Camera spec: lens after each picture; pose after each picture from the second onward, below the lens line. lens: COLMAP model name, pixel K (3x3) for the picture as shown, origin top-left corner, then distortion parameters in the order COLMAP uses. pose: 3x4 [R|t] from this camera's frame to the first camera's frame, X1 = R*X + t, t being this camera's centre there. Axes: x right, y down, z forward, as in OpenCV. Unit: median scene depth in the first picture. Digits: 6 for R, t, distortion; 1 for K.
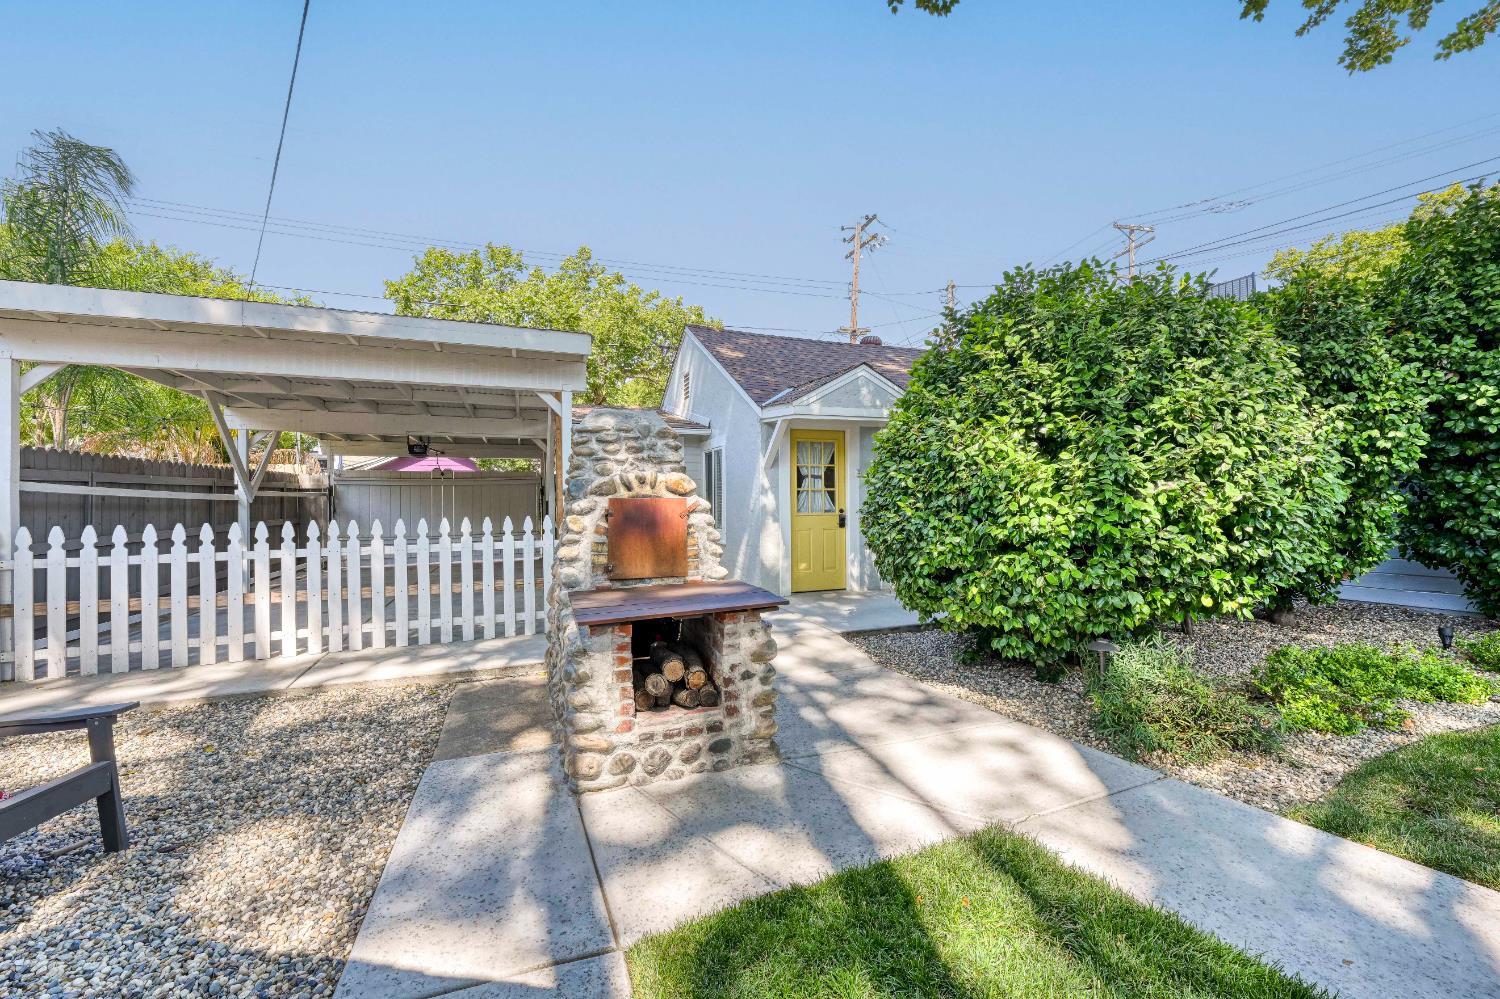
lens RADIAL K [[594.5, 0, 753.7], [0, 594.5, 499.2], [0, 0, 1]] dist [-0.002701, 0.000012]
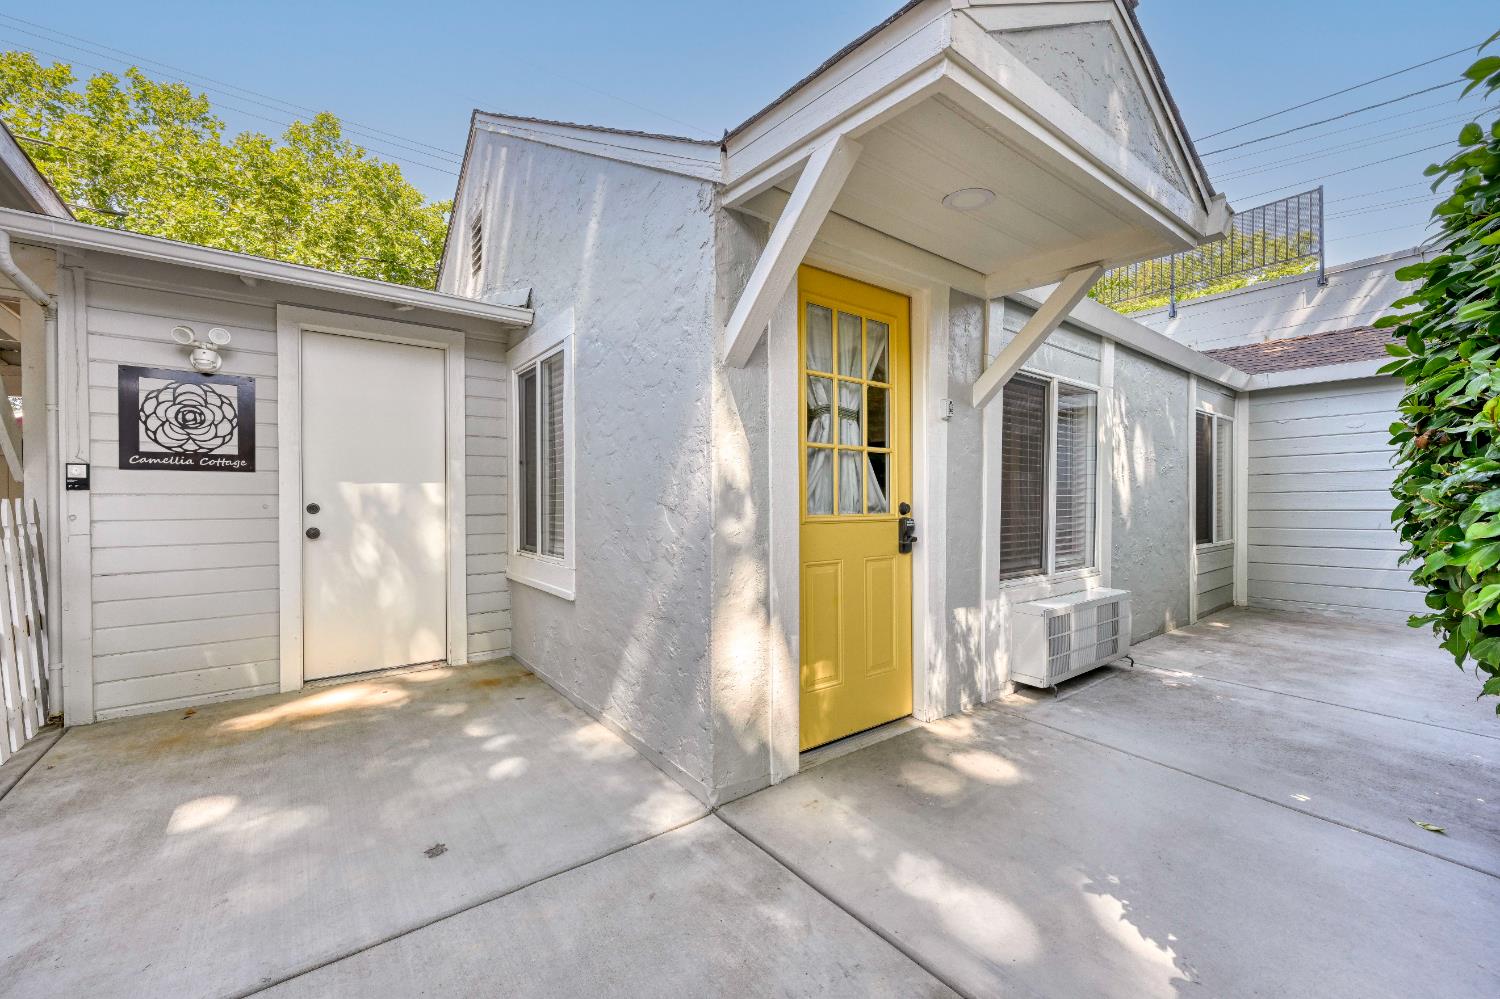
lens RADIAL K [[594.5, 0, 753.7], [0, 594.5, 499.2], [0, 0, 1]] dist [-0.002701, 0.000012]
pose [[0.956404, 0.006937, 0.291963, -0.054220], [-0.007375, 0.999973, 0.000397, 0.014297], [-0.291953, -0.002533, 0.956429, 0.666181]]
